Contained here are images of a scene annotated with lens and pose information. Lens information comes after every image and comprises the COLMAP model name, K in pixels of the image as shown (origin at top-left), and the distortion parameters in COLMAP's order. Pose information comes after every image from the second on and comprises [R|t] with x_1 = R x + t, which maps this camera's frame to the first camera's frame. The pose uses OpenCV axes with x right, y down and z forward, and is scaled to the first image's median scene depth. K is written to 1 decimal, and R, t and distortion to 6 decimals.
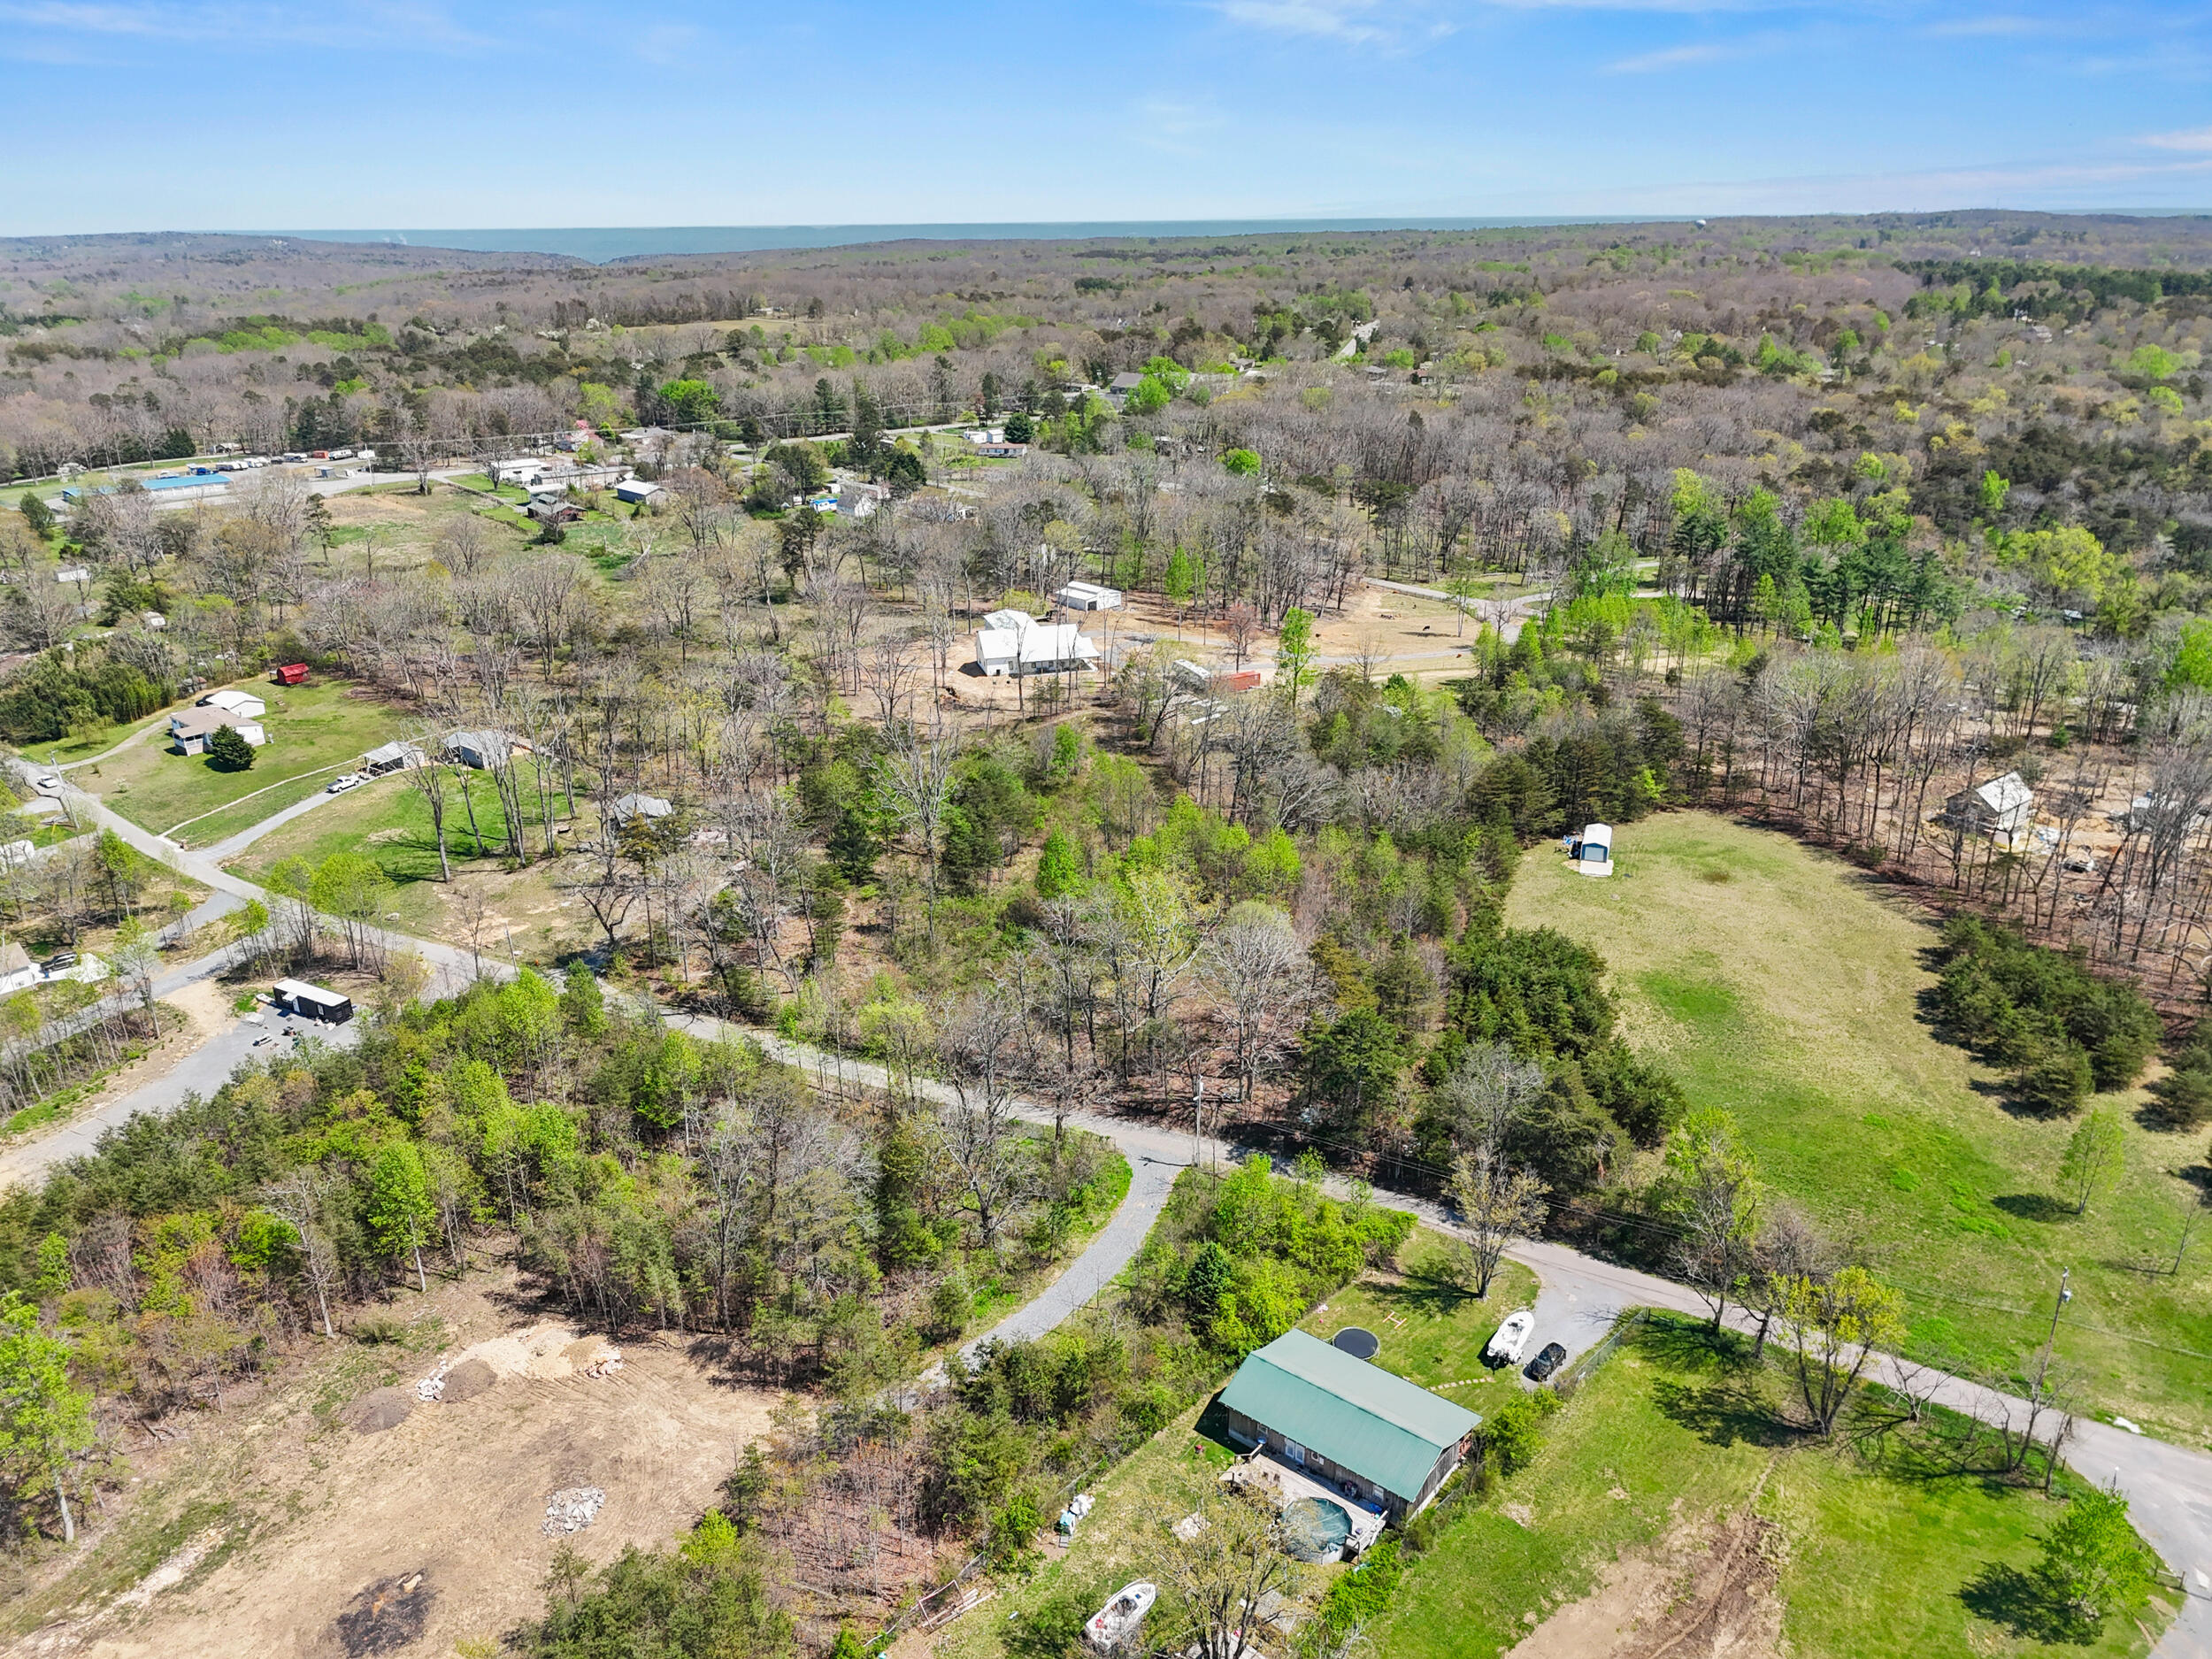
lens RADIAL K [[1628.7, 0, 1098.9], [0, 1628.7, 823.7], [0, 0, 1]] dist [0.084889, -0.083426]
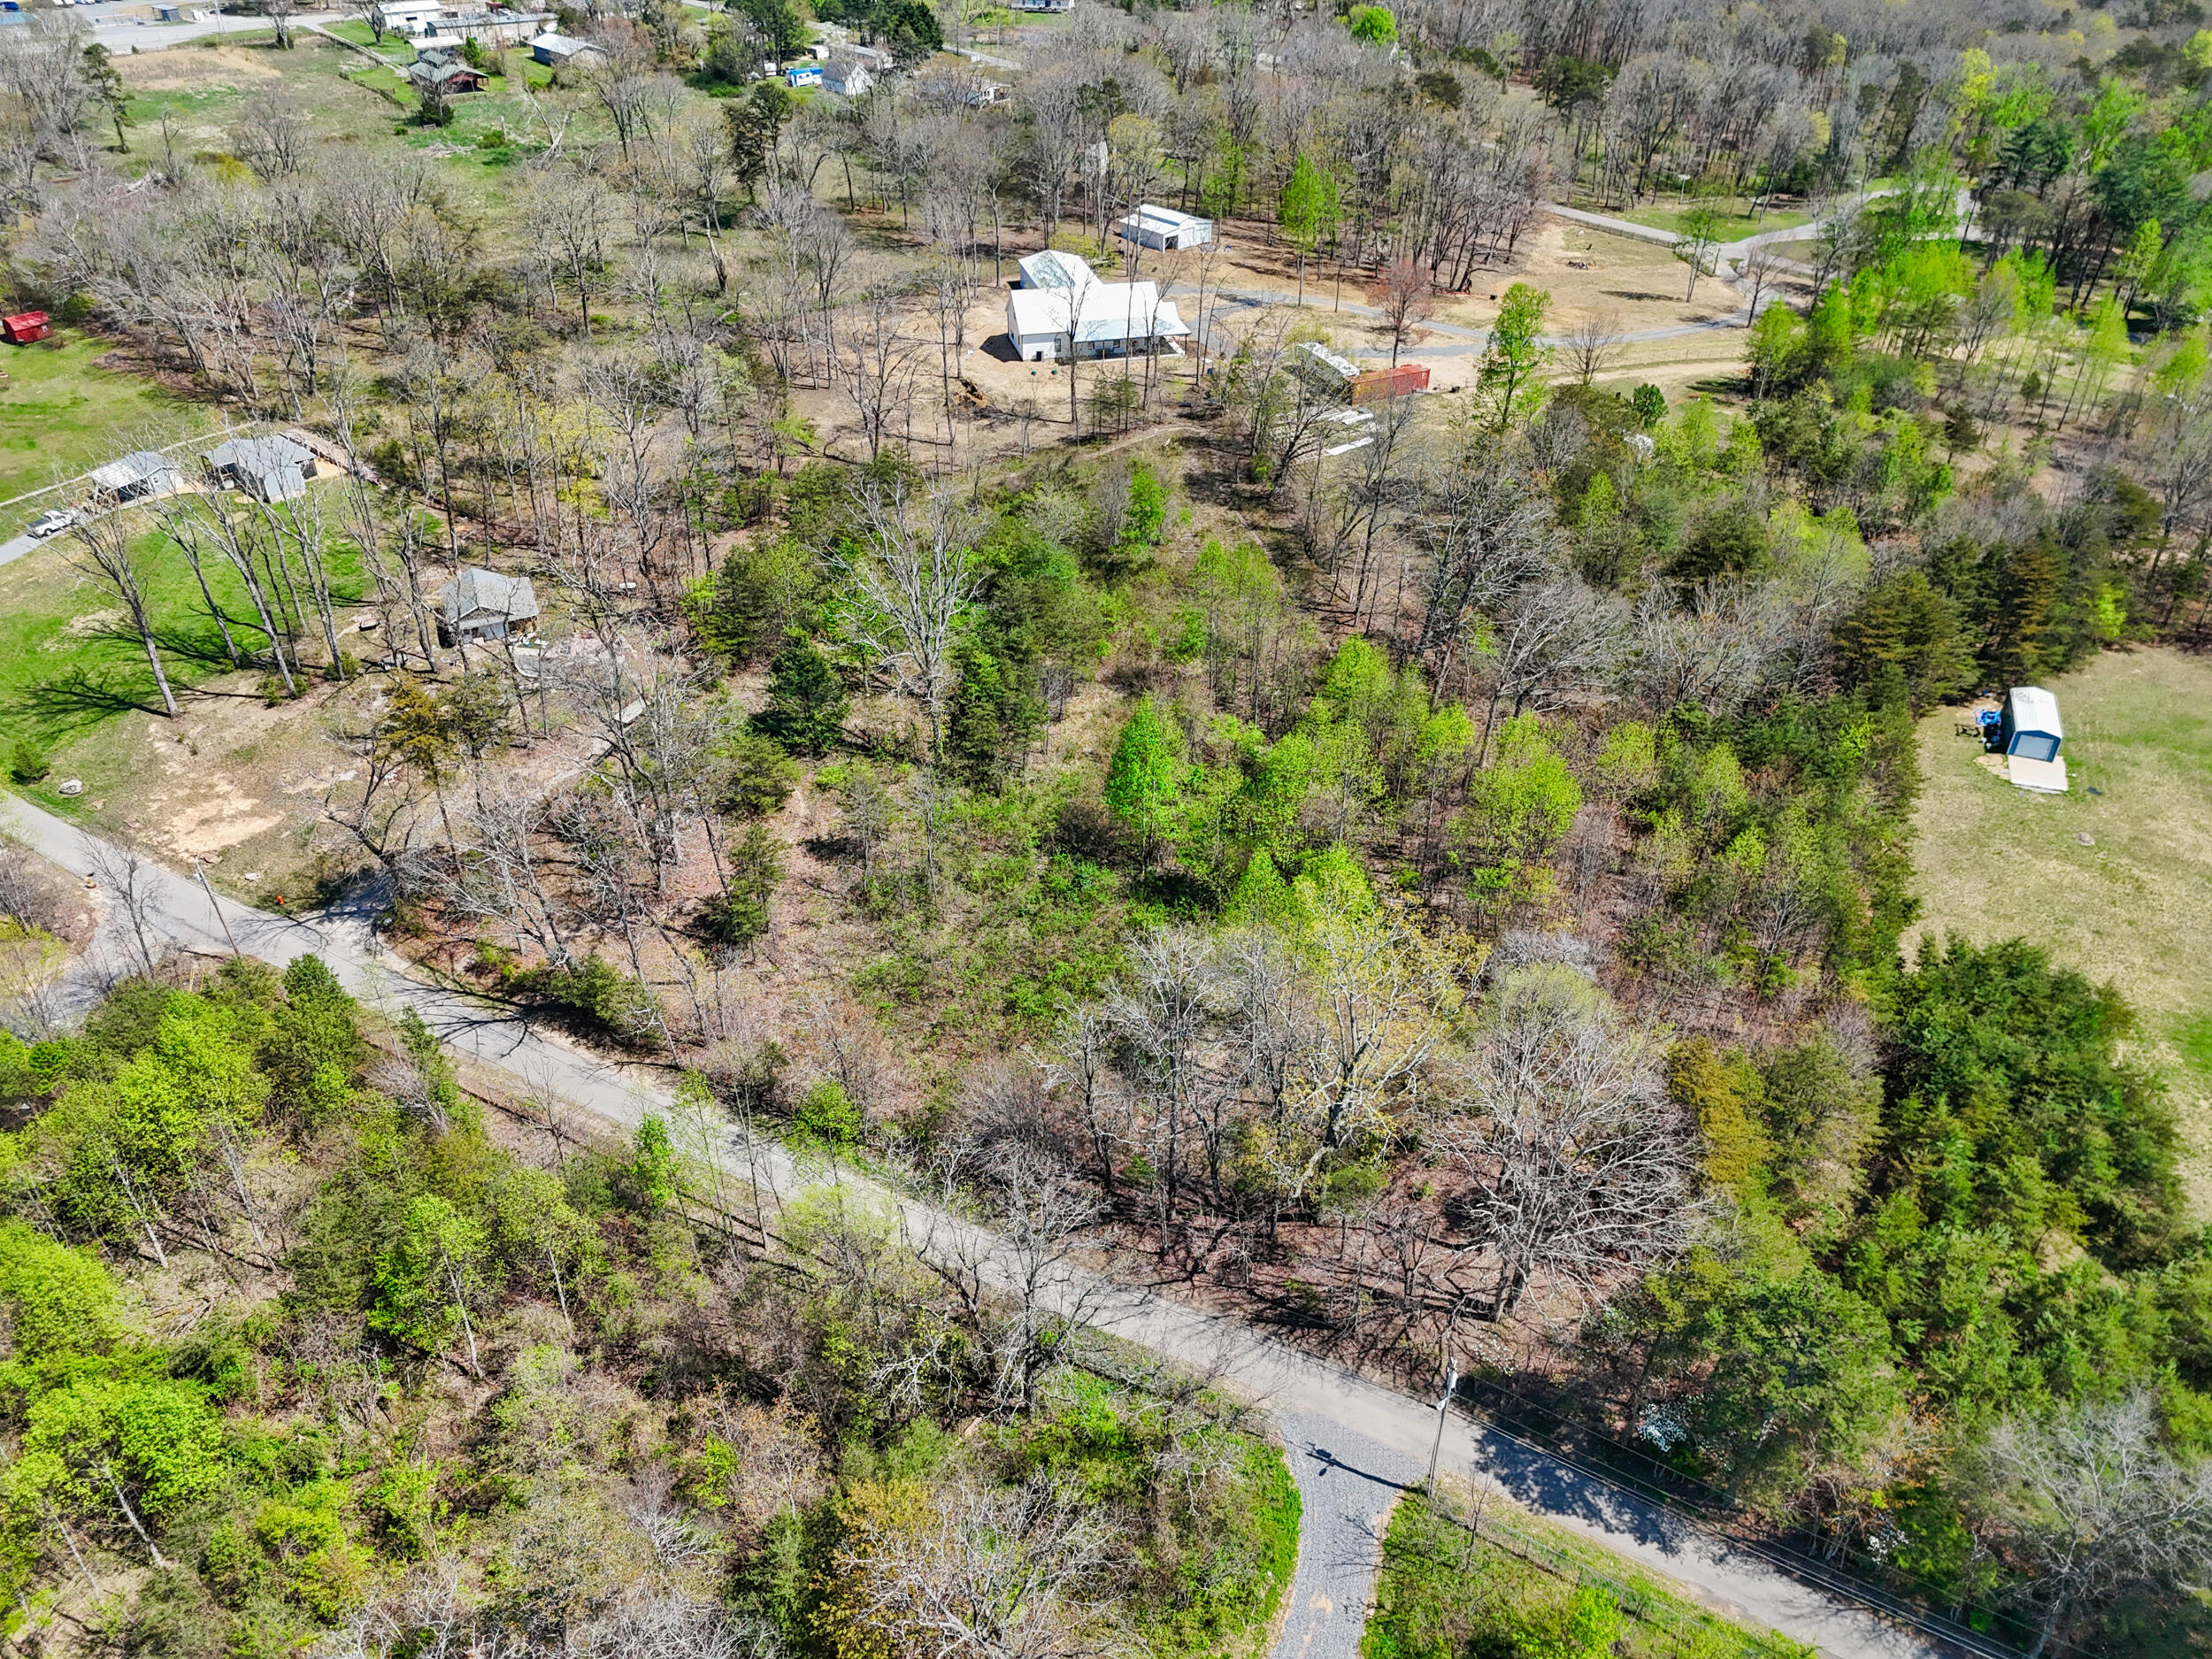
lens RADIAL K [[1651.9, 0, 1098.2], [0, 1651.9, 809.5], [0, 0, 1]] dist [0.055977, -0.041511]
pose [[0.999530, 0.028105, -0.012232, -0.029111], [-0.024681, 0.974614, 0.222528, -0.078312], [0.018175, -0.222122, 0.974849, 0.352083]]
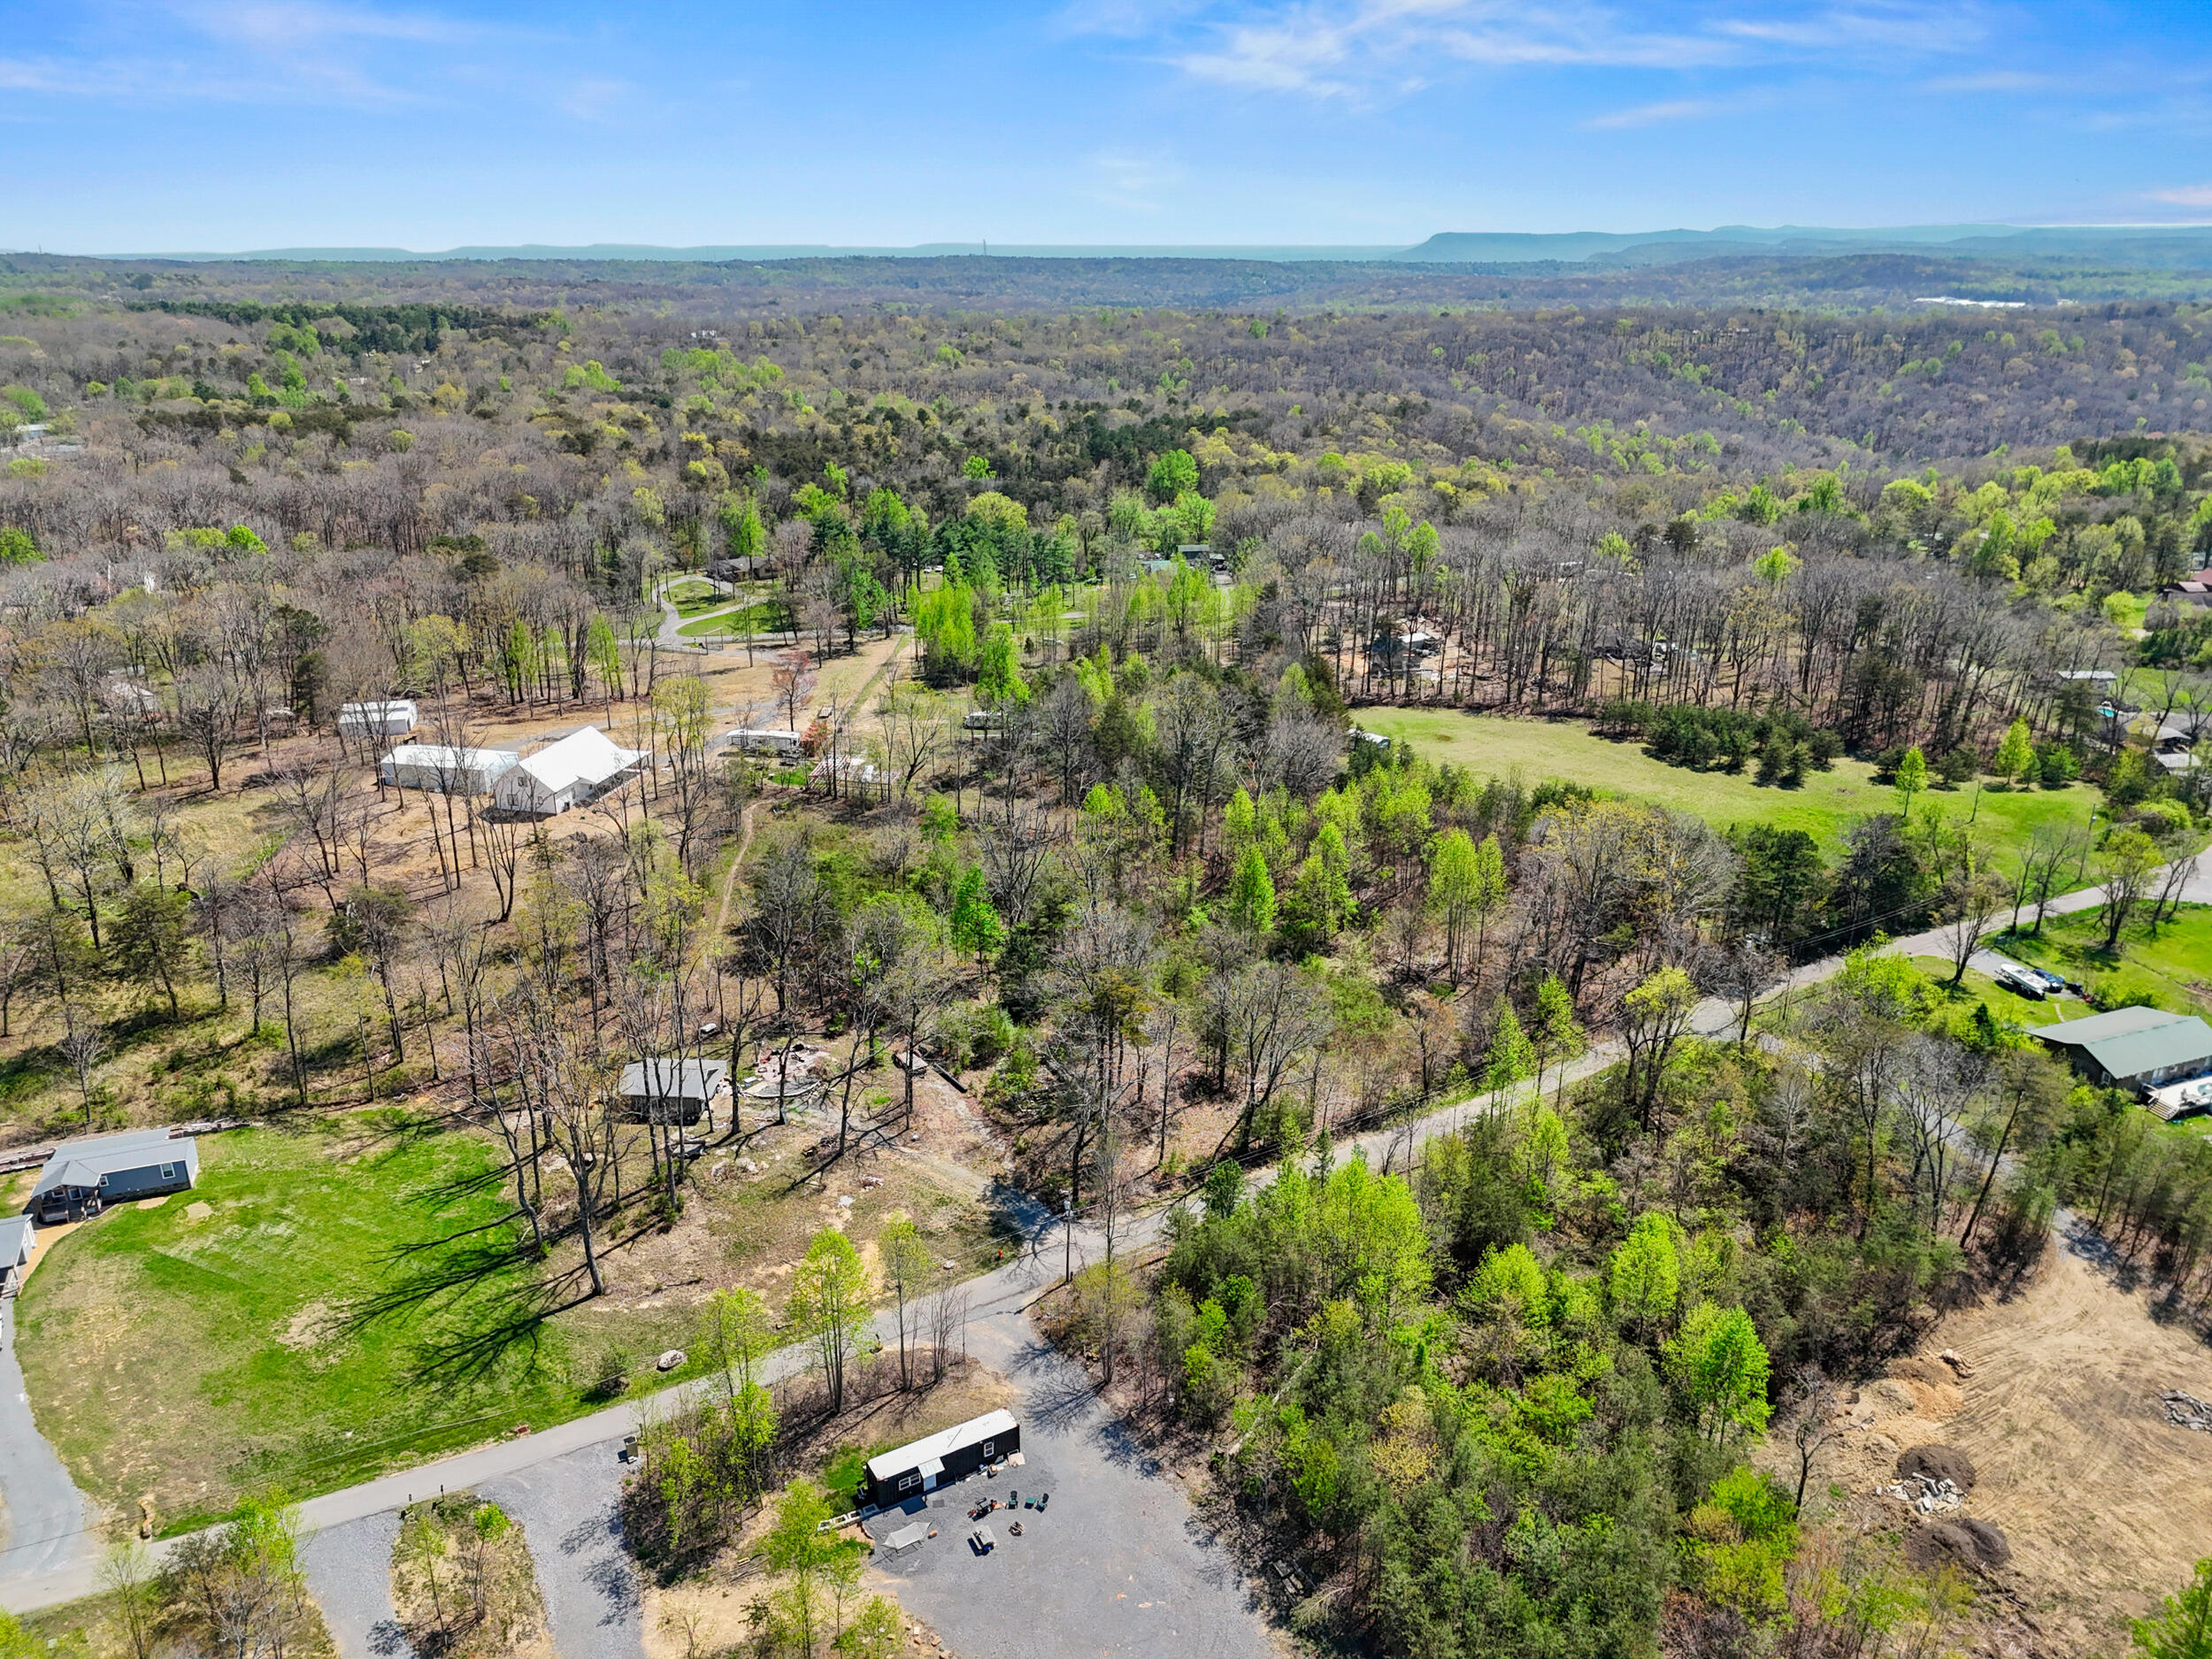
lens RADIAL K [[1628.7, 0, 1098.9], [0, 1628.7, 823.7], [0, 0, 1]] dist [0.084889, -0.083426]
pose [[0.495635, -0.287997, 0.819392, -0.714901], [0.308710, 0.940233, 0.143737, -0.148606], [-0.811815, 0.181714, 0.554920, 0.464868]]
